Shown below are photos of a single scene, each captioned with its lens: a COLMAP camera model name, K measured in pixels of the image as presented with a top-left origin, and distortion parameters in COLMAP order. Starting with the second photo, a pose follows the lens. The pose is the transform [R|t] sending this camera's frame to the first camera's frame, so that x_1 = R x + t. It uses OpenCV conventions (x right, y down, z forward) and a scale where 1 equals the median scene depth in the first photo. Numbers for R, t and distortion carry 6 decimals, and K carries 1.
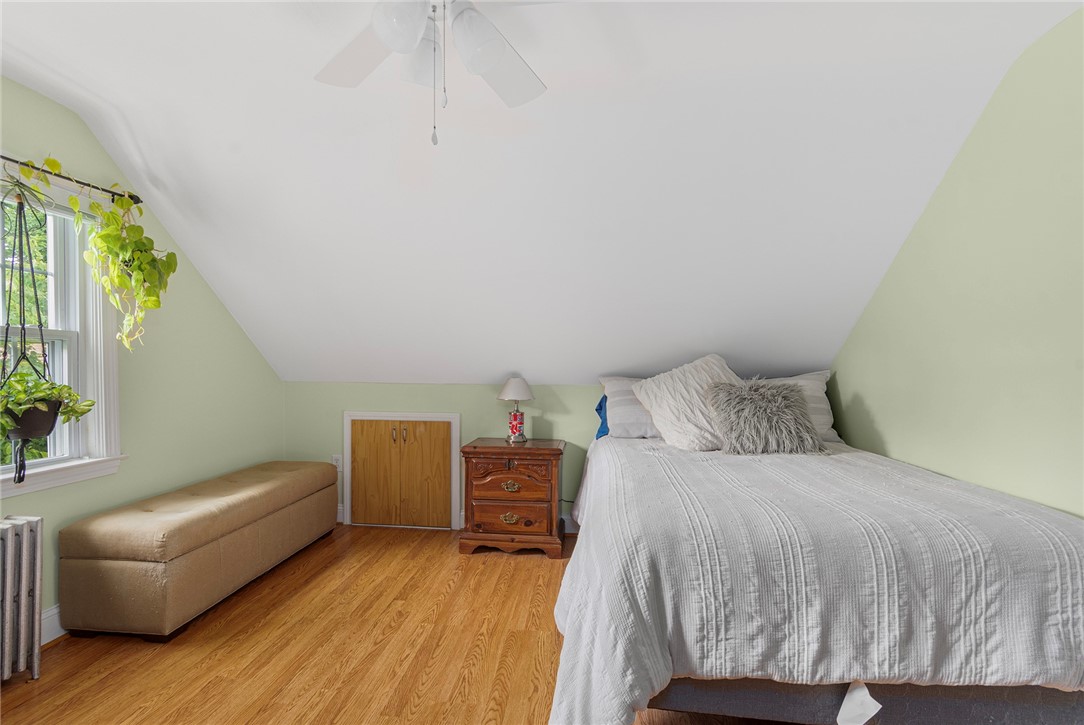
lens RADIAL K [[495.2, 0, 538.7], [0, 495.2, 376.5], [0, 0, 1]] dist [0.000147, -0.000864]
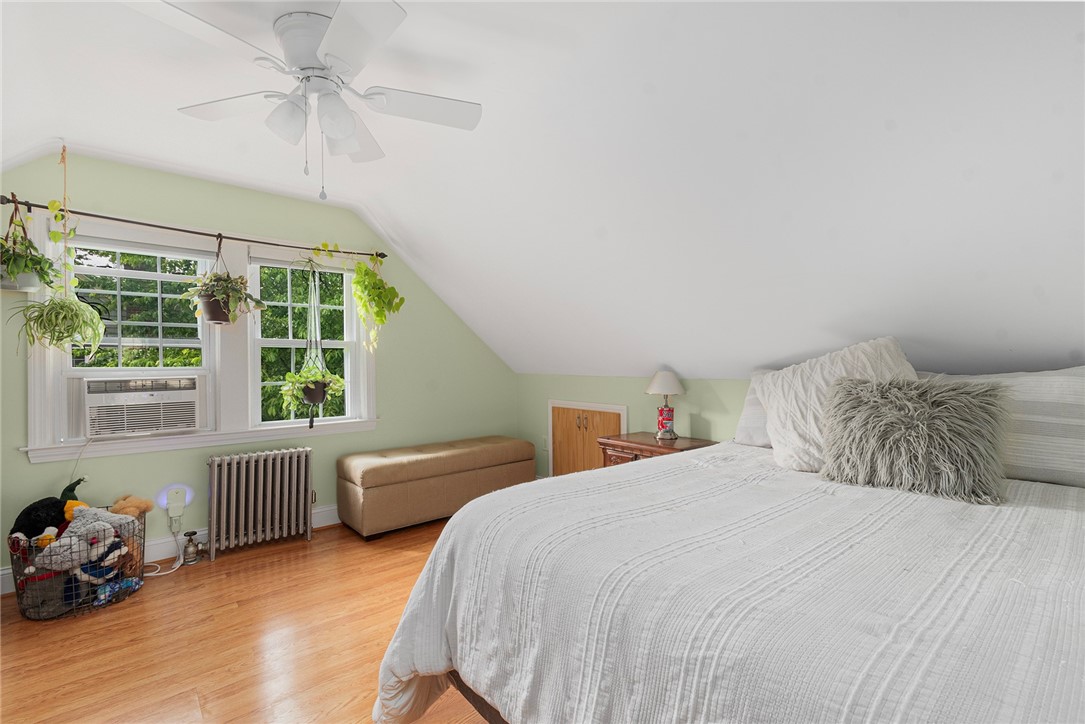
lens RADIAL K [[491.9, 0, 542.5], [0, 491.9, 362.0], [0, 0, 1]] dist [0.000877, -0.000281]
pose [[0.729231, -0.008495, -0.684214, 0.662881], [-0.002791, 0.999878, -0.015390, 0.000898], [0.684261, 0.013133, 0.729119, 0.238671]]
